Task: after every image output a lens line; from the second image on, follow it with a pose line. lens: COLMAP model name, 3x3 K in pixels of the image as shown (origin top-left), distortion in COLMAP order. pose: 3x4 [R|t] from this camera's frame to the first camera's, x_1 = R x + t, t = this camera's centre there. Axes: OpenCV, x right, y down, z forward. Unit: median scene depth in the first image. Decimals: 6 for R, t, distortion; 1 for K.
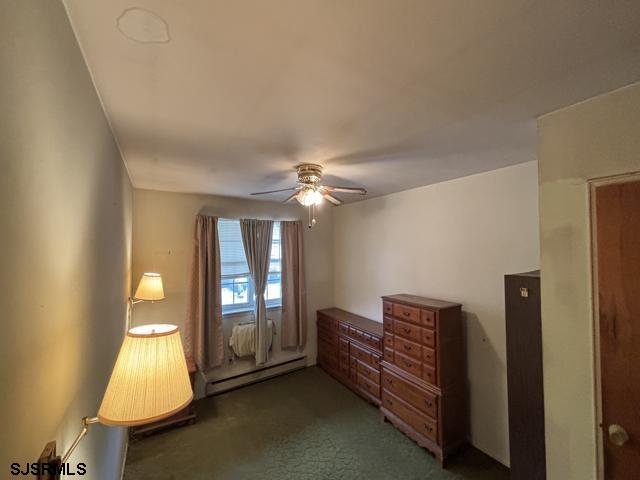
lens RADIAL K [[258.9, 0, 319.6], [0, 258.9, 238.7], [0, 0, 1]] dist [-0.002879, -0.001359]
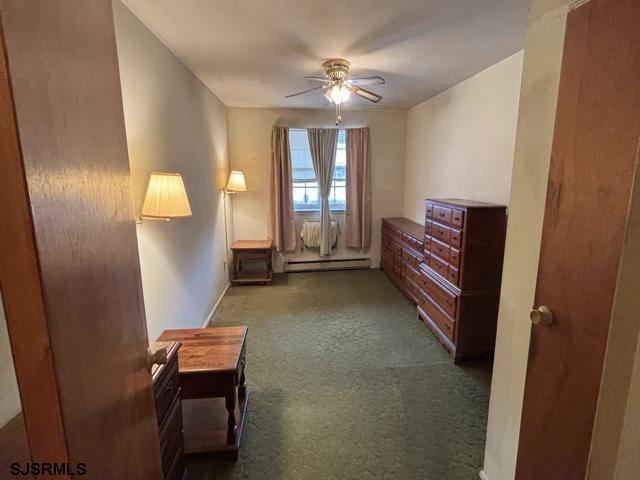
lens RADIAL K [[258.9, 0, 313.8], [0, 258.9, 208.3], [0, 0, 1]] dist [-0.002879, -0.001359]
pose [[0.890991, 0.069003, -0.448748, 0.299329], [0.008961, 0.985518, 0.169334, 0.092036], [0.453933, -0.154896, 0.877469, -0.024200]]
